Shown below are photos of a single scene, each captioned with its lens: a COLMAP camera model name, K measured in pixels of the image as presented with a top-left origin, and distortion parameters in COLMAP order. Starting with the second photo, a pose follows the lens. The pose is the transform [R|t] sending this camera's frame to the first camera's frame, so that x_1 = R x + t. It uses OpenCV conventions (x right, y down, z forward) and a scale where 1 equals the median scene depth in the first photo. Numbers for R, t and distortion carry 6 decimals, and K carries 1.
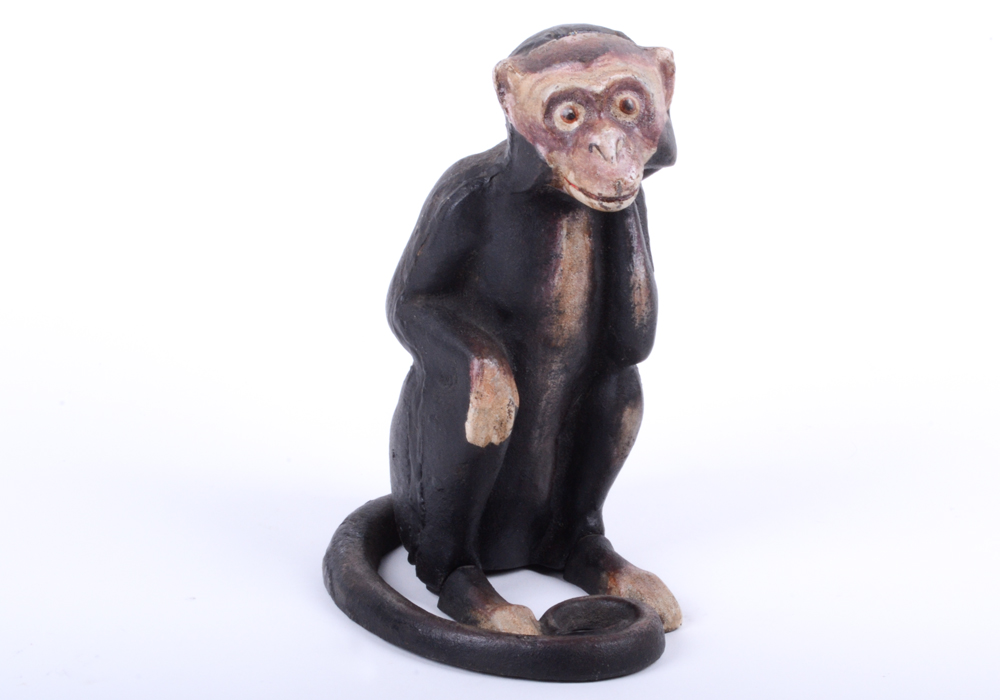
lens RADIAL K [[1970.4, 0, 500.0], [0, 1970.4, 350.0], [0, 0, 1]] dist [-0.020445, -0.033114]
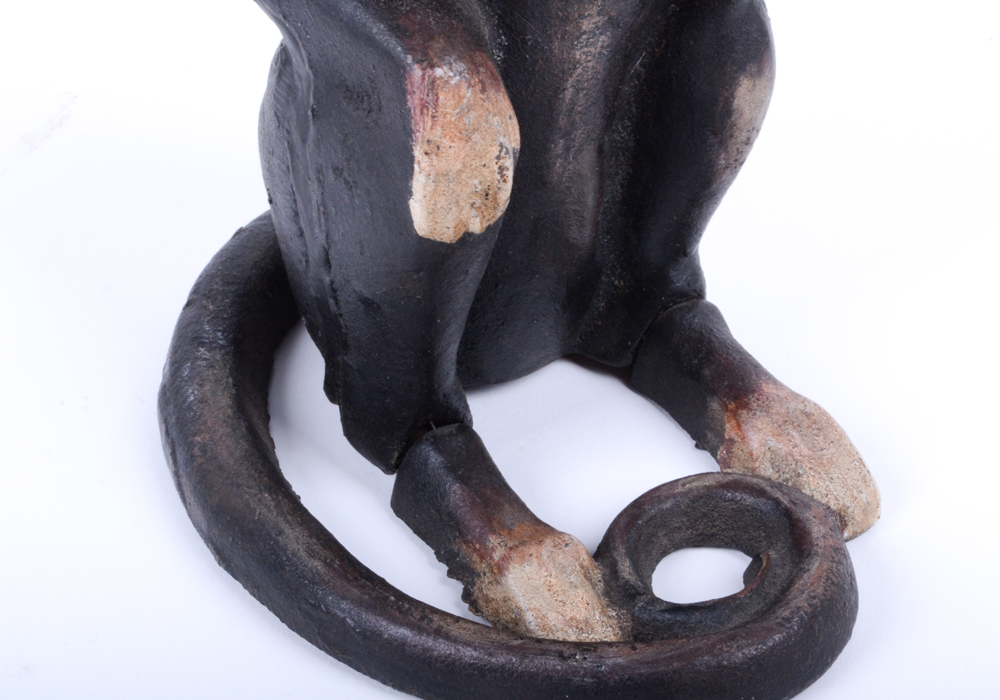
lens RADIAL K [[2439.5, 0, 500.0], [0, 2439.5, 350.0], [0, 0, 1]] dist [-0.065621, -0.308413]
pose [[0.995788, -0.090758, -0.013032, 0.007743], [0.089260, 0.927076, 0.364091, -0.132510], [-0.020962, -0.363721, 0.931272, 0.436601]]
